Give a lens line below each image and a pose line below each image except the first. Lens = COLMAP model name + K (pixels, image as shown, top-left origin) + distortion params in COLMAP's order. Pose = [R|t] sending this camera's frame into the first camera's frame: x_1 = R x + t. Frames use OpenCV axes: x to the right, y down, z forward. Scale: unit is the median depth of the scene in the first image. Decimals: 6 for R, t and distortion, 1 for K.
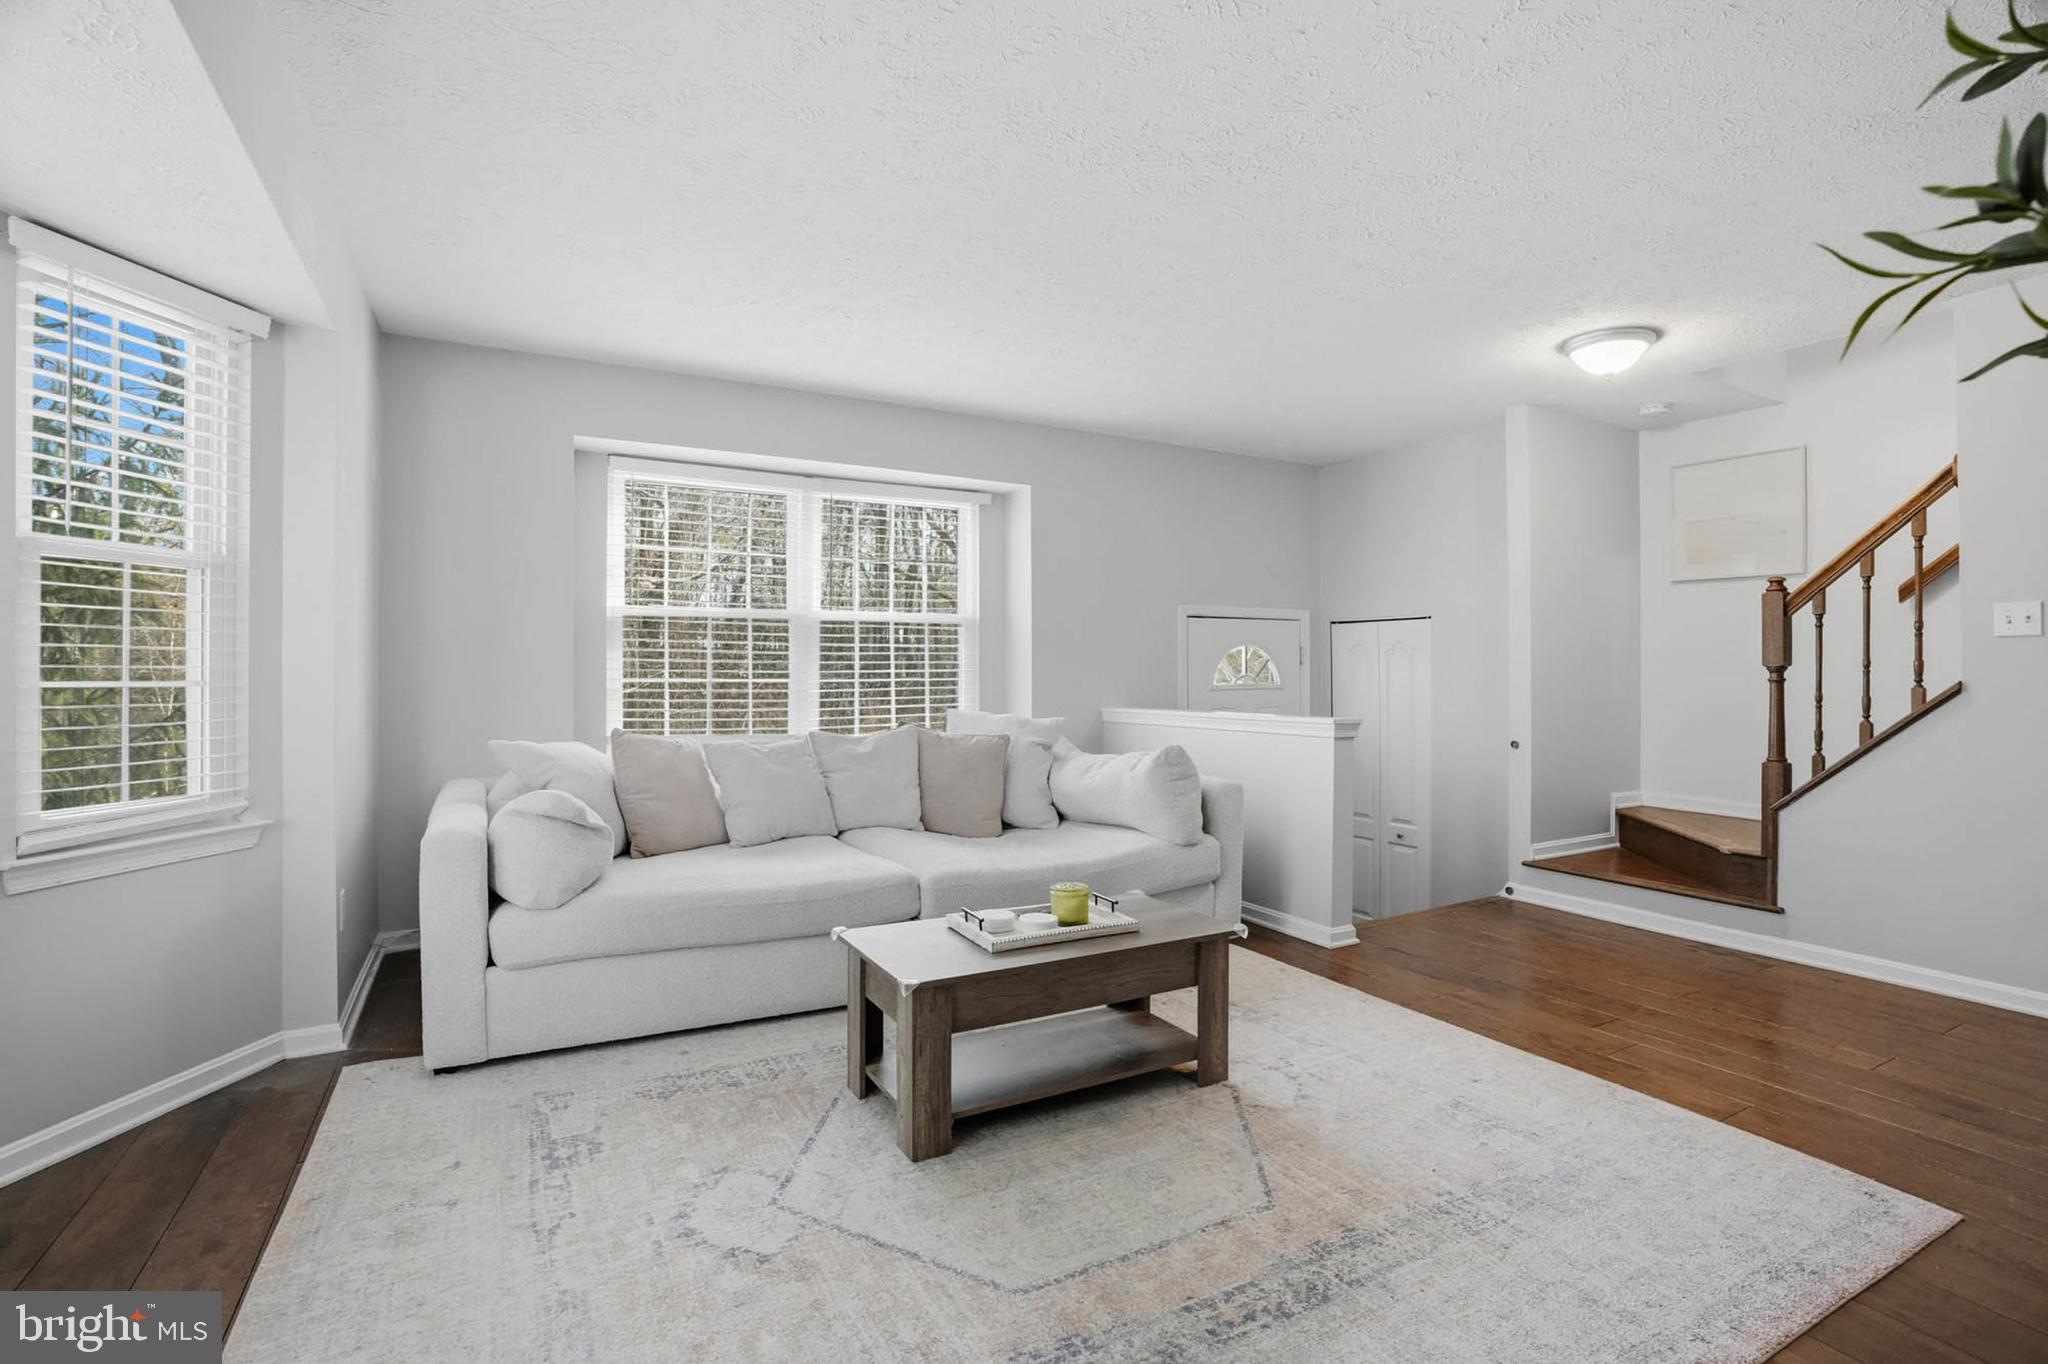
lens RADIAL K [[971.6, 0, 1021.3], [0, 971.6, 663.6], [0, 0, 1]] dist [-0.062040, 0.024185]
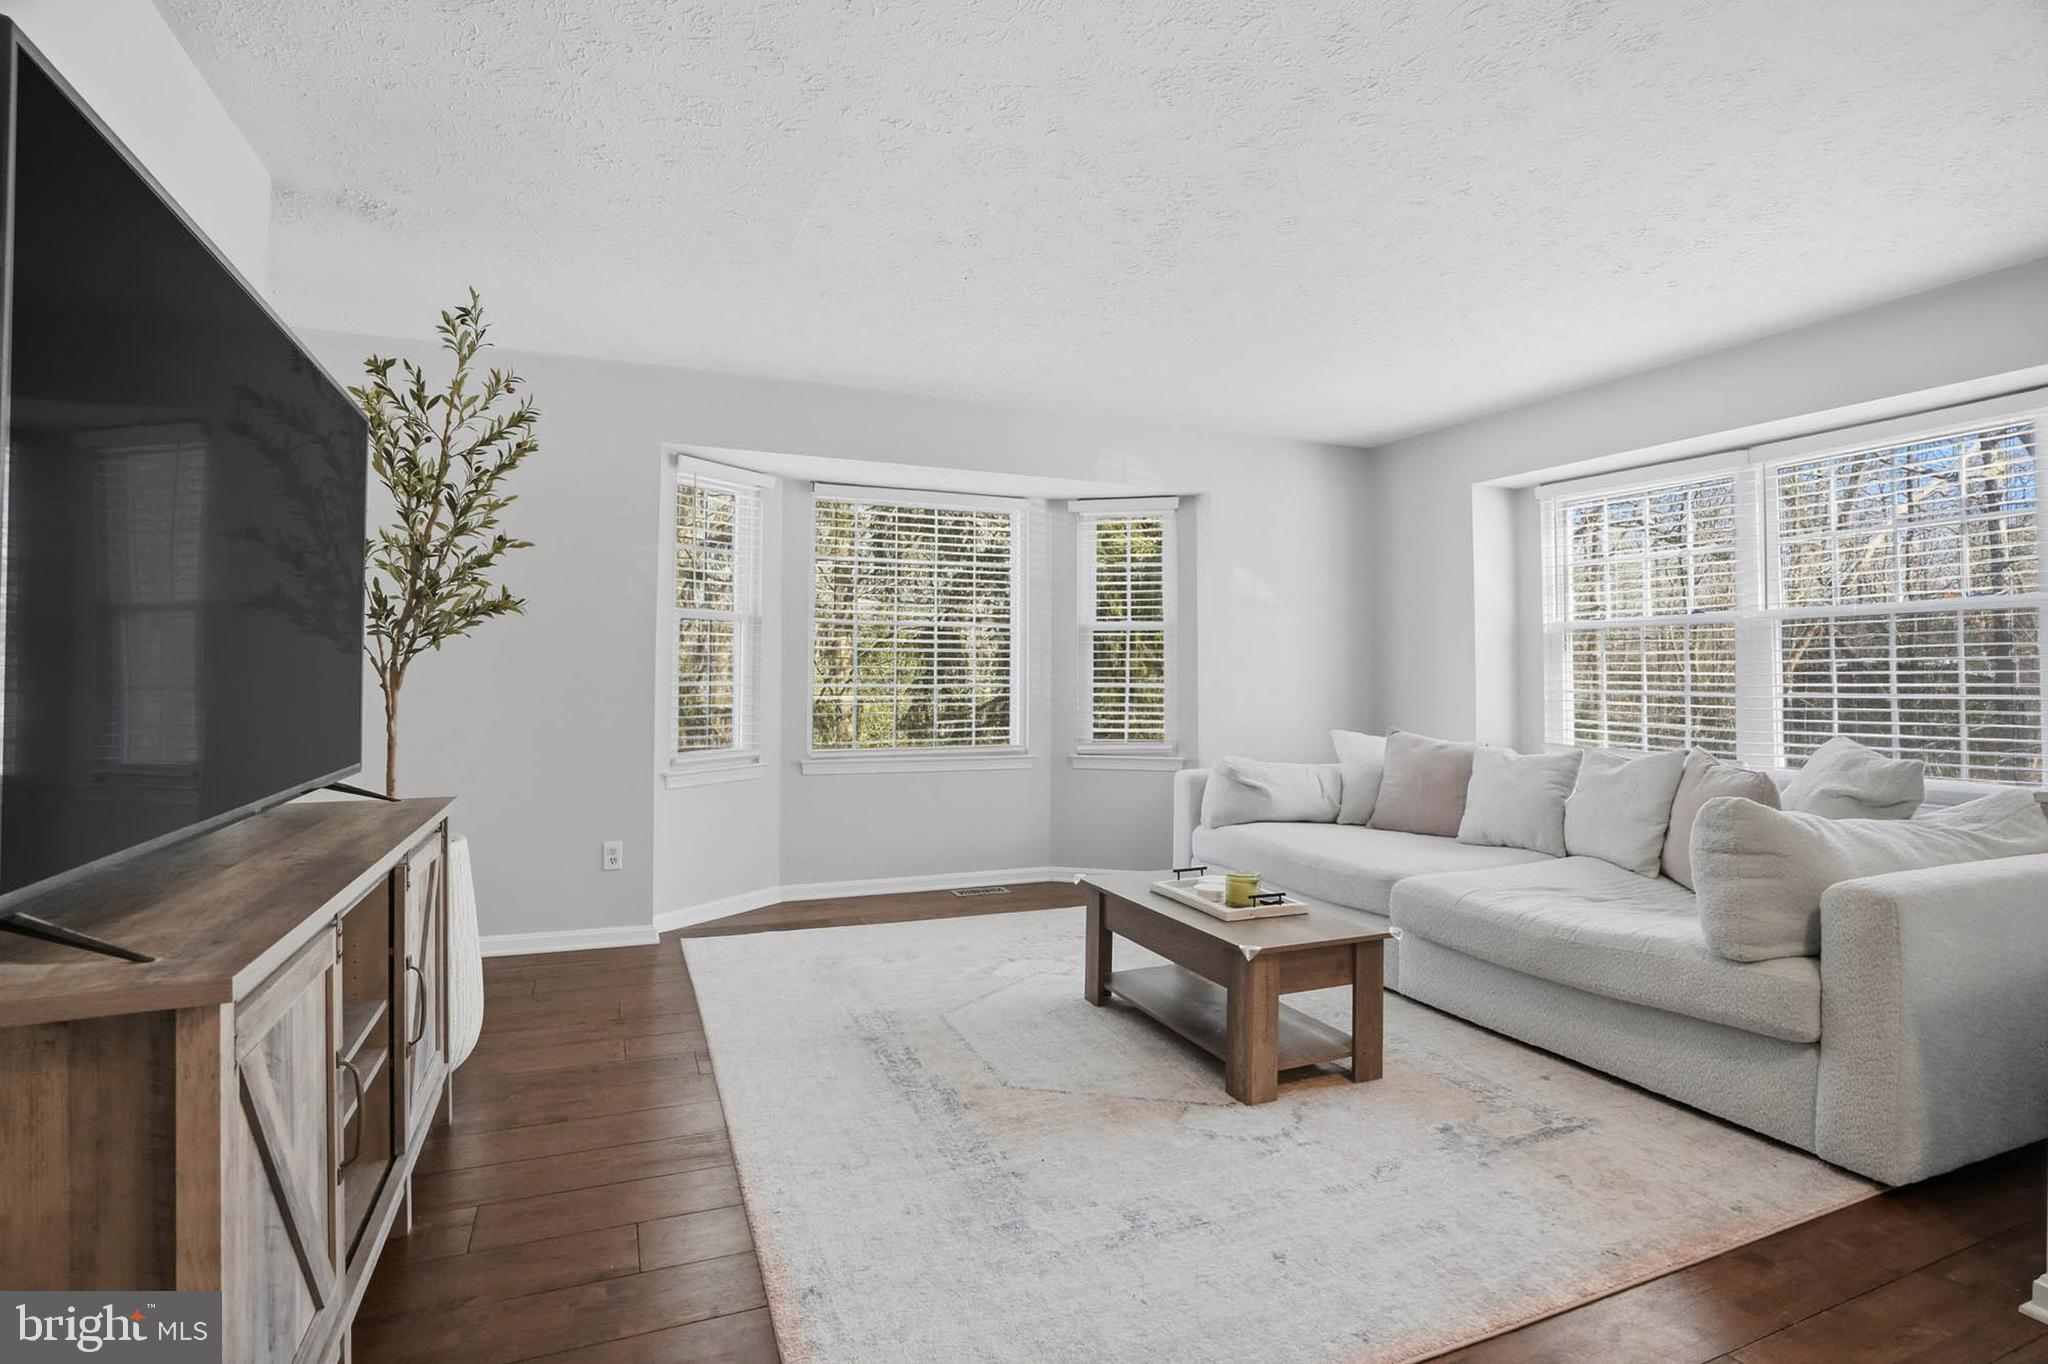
lens RADIAL K [[971.6, 0, 1021.3], [0, 971.6, 663.6], [0, 0, 1]] dist [-0.062040, 0.024185]
pose [[-0.105035, -0.018490, -0.994297, 0.852385], [-0.001017, 0.999829, -0.018486, 0.007640], [0.994468, -0.000930, -0.105036, 0.624605]]
